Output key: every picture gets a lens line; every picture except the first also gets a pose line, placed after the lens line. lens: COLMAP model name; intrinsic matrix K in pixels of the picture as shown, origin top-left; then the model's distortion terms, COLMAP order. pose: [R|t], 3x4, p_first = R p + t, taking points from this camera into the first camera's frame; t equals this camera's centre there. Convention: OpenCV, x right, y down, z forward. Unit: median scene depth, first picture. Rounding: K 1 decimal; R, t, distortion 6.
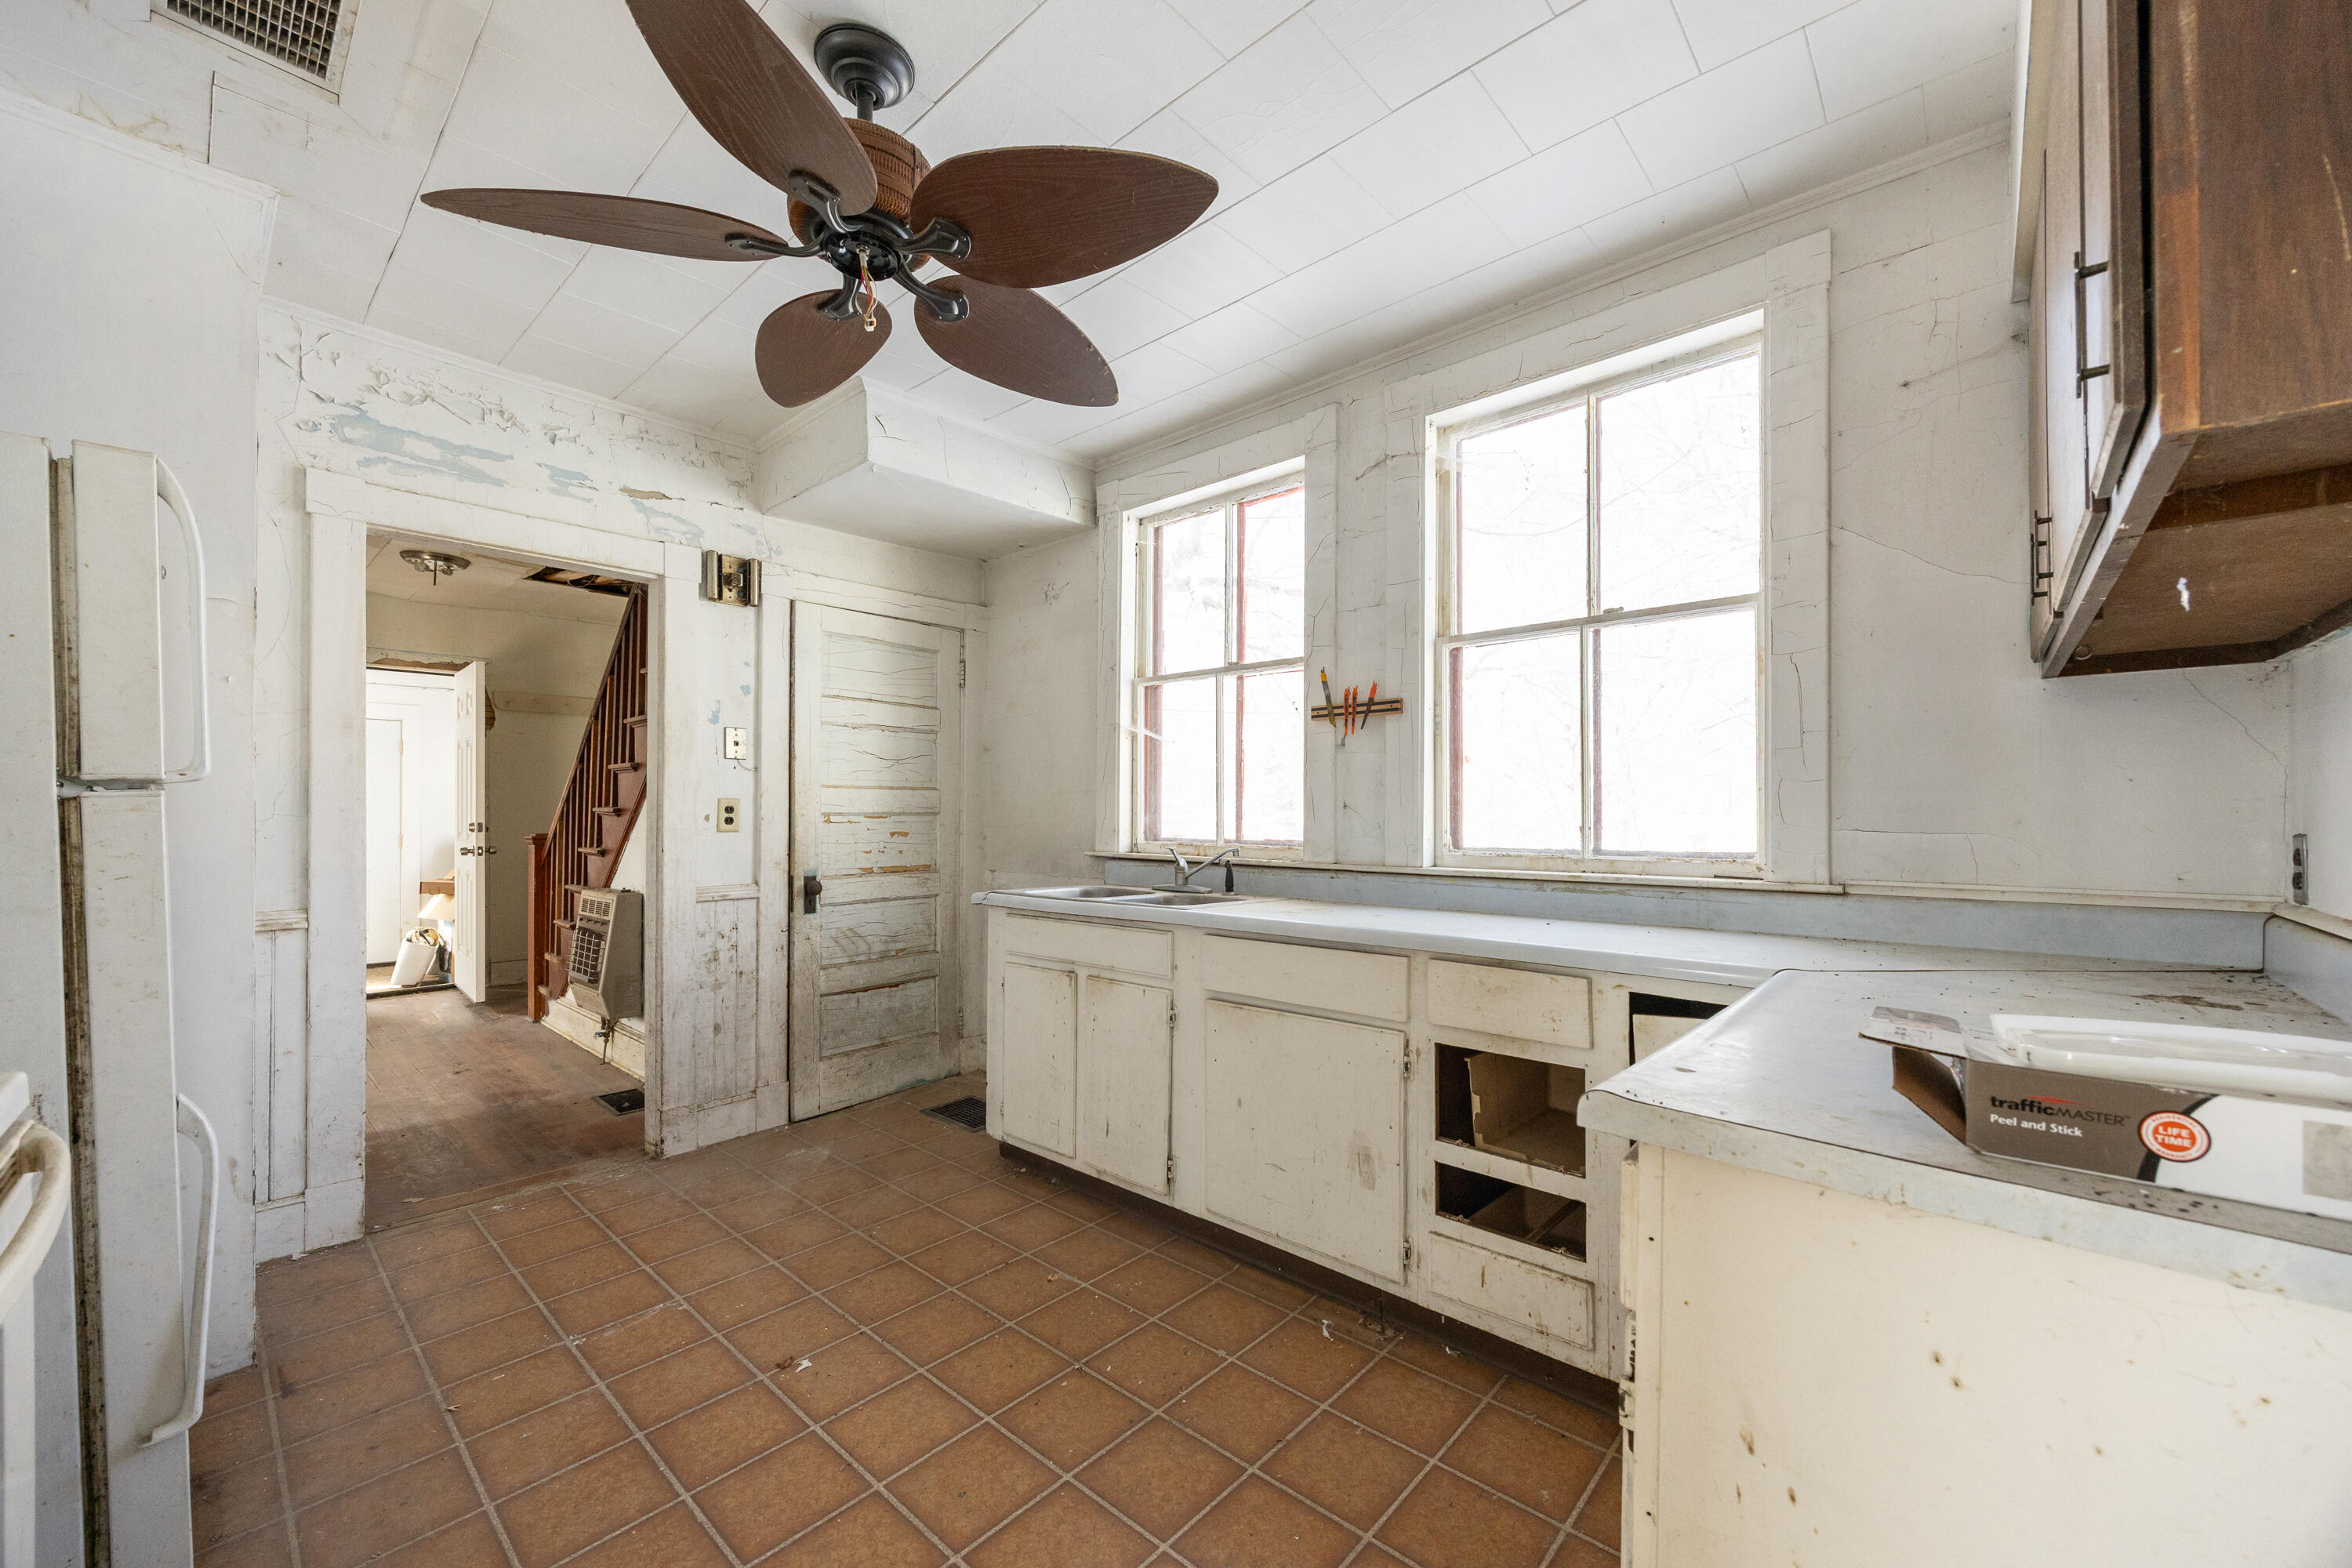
lens RADIAL K [[897.8, 0, 1163.8], [0, 897.8, 816.5], [0, 0, 1]] dist [-0.005001, 0.000509]
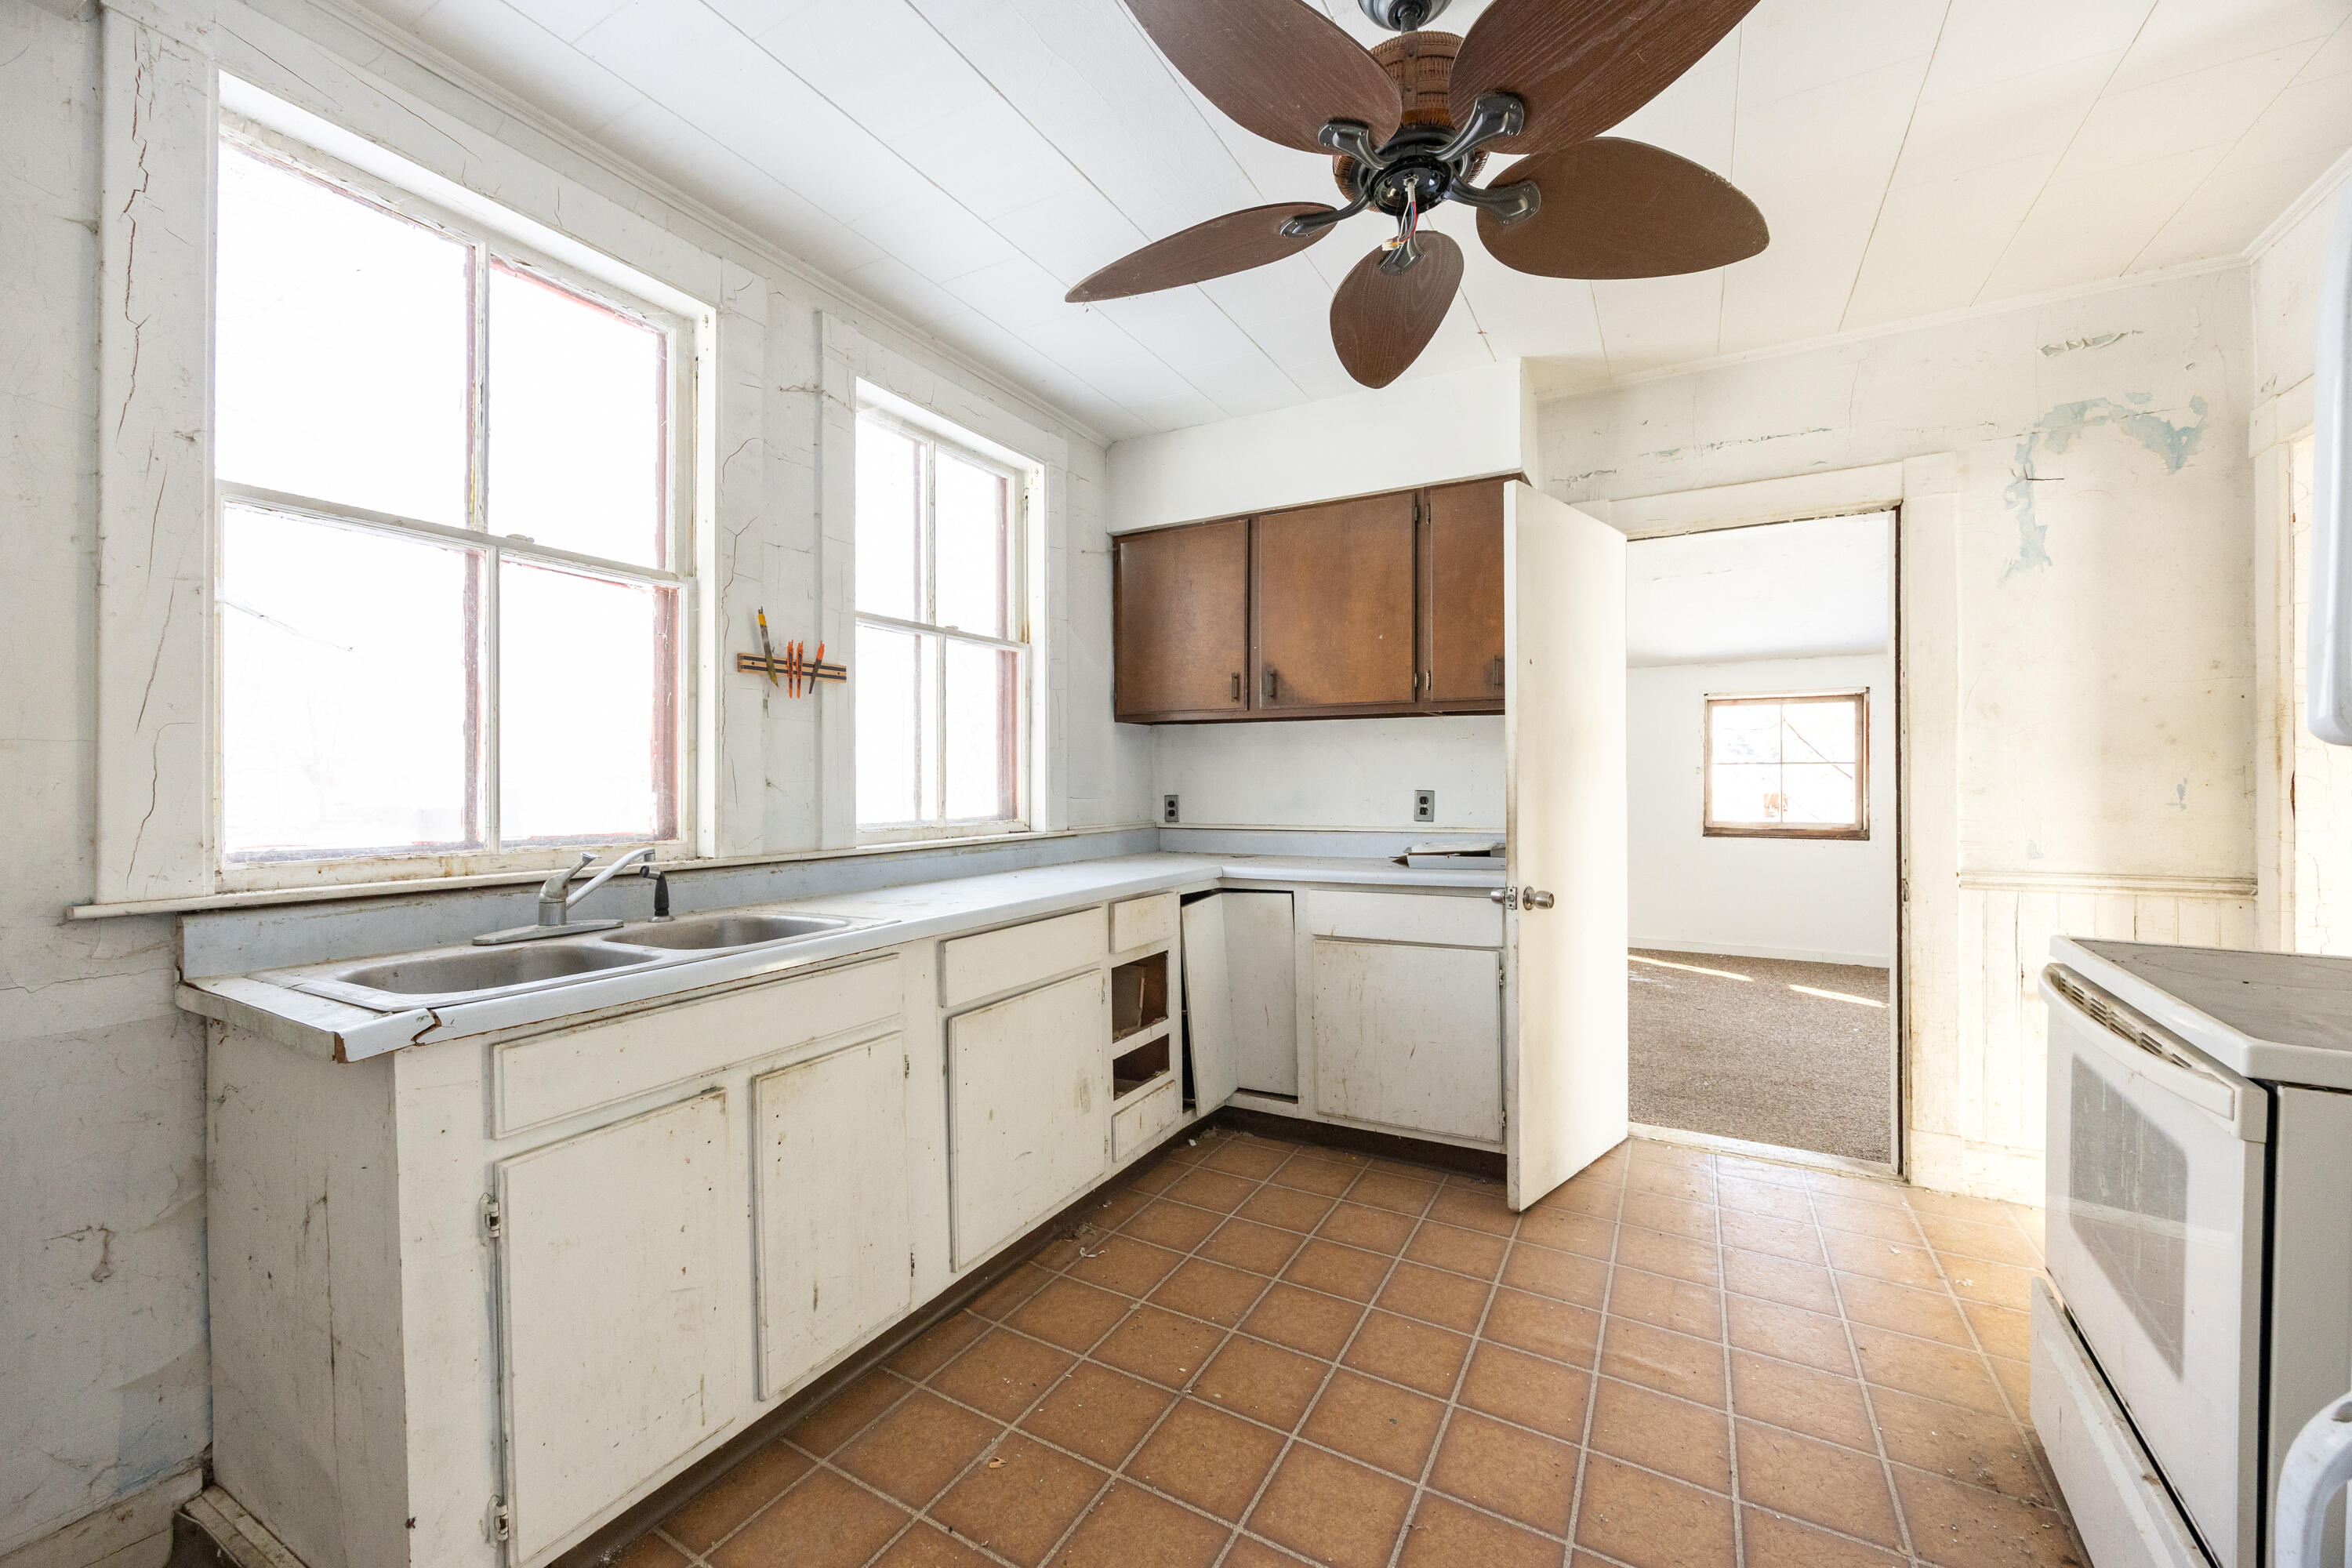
lens RADIAL K [[897.8, 0, 1179.3], [0, 897.8, 791.8], [0, 0, 1]] dist [-0.005001, 0.000509]
pose [[-0.216041, -0.011061, 0.976322, -0.637402], [0.006653, 0.999896, 0.012800, -0.011337], [-0.976362, 0.009261, -0.215945, 0.773113]]
